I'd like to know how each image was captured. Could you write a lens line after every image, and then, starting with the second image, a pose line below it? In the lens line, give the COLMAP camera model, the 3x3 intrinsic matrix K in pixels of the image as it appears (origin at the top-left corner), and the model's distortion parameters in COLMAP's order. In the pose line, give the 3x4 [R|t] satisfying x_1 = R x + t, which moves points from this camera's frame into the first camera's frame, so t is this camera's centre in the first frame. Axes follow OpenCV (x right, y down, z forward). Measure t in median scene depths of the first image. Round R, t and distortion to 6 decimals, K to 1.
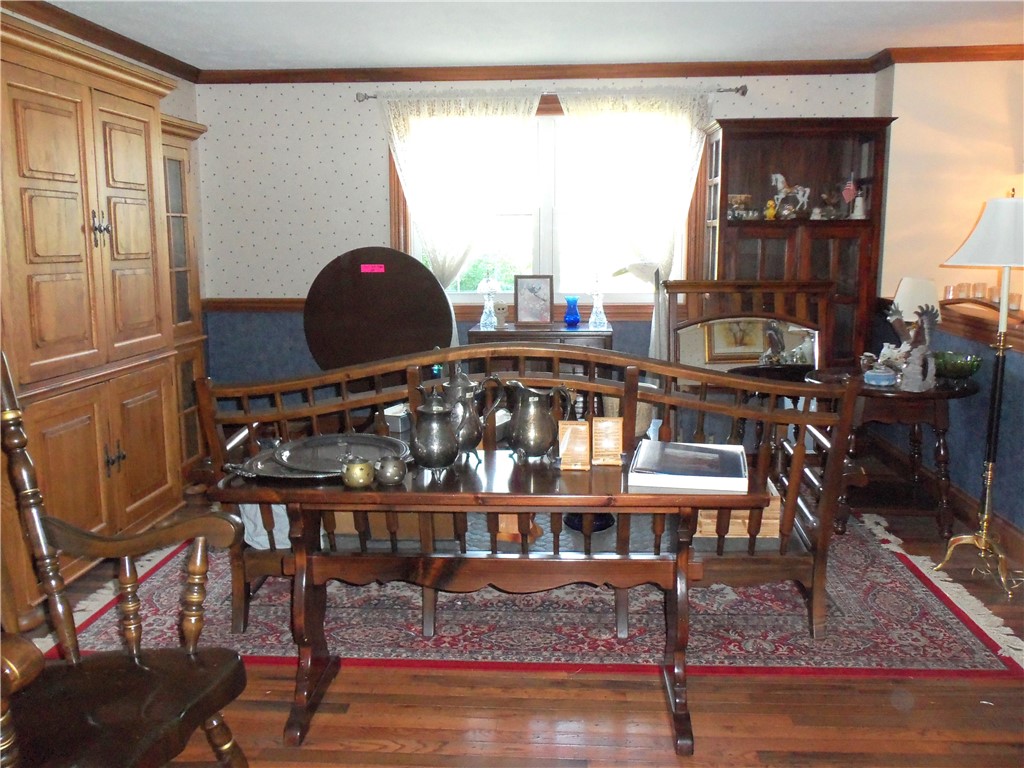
lens RADIAL K [[870.4, 0, 530.0], [0, 870.4, 376.1], [0, 0, 1]] dist [-0.088777, 0.127750]
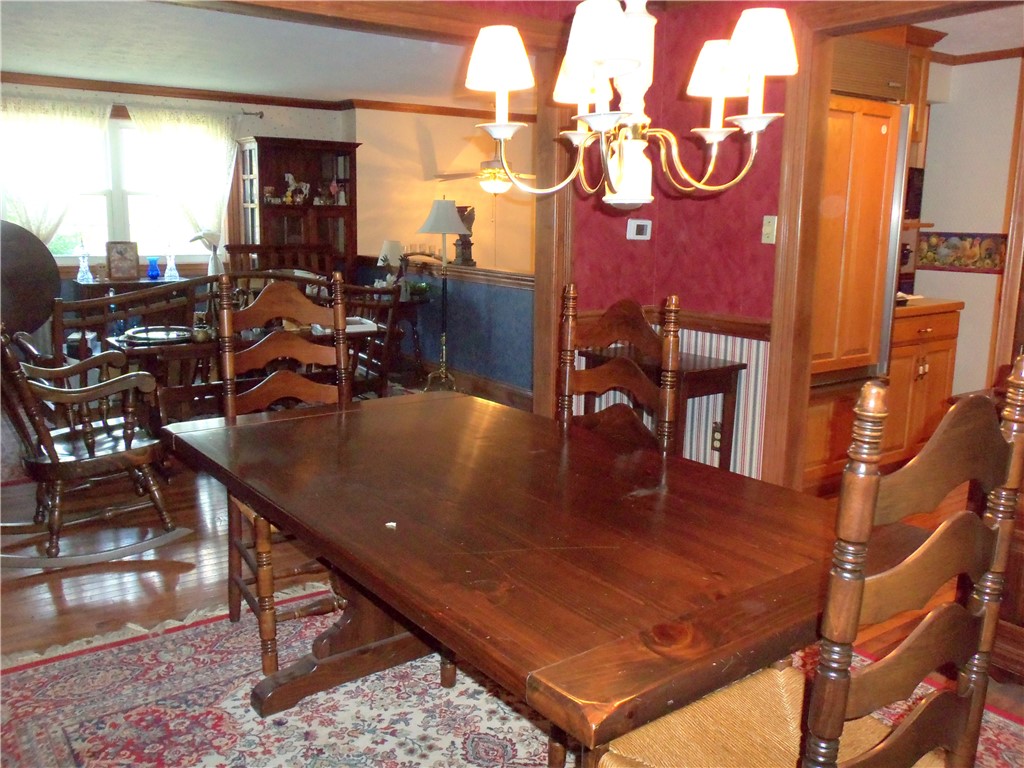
lens RADIAL K [[870.4, 0, 530.0], [0, 870.4, 376.1], [0, 0, 1]] dist [-0.088777, 0.127750]
pose [[0.762342, -0.094011, 0.640310, -0.388706], [0.079024, 0.995512, 0.052078, 0.072043], [-0.642332, 0.010899, 0.766349, -0.419581]]
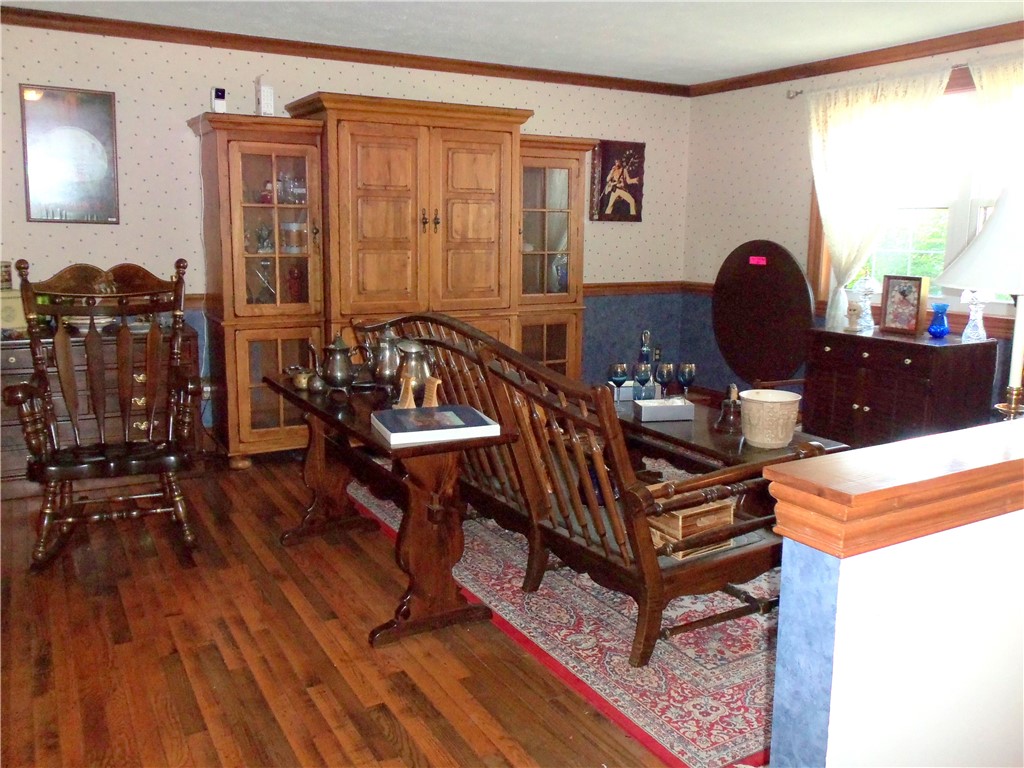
lens RADIAL K [[870.4, 0, 530.0], [0, 870.4, 376.1], [0, 0, 1]] dist [-0.088777, 0.127750]
pose [[0.546772, 0.150412, -0.823661, 0.549162], [-0.141826, 0.986154, 0.085937, -0.037131], [0.825182, 0.069829, 0.560534, 0.197662]]
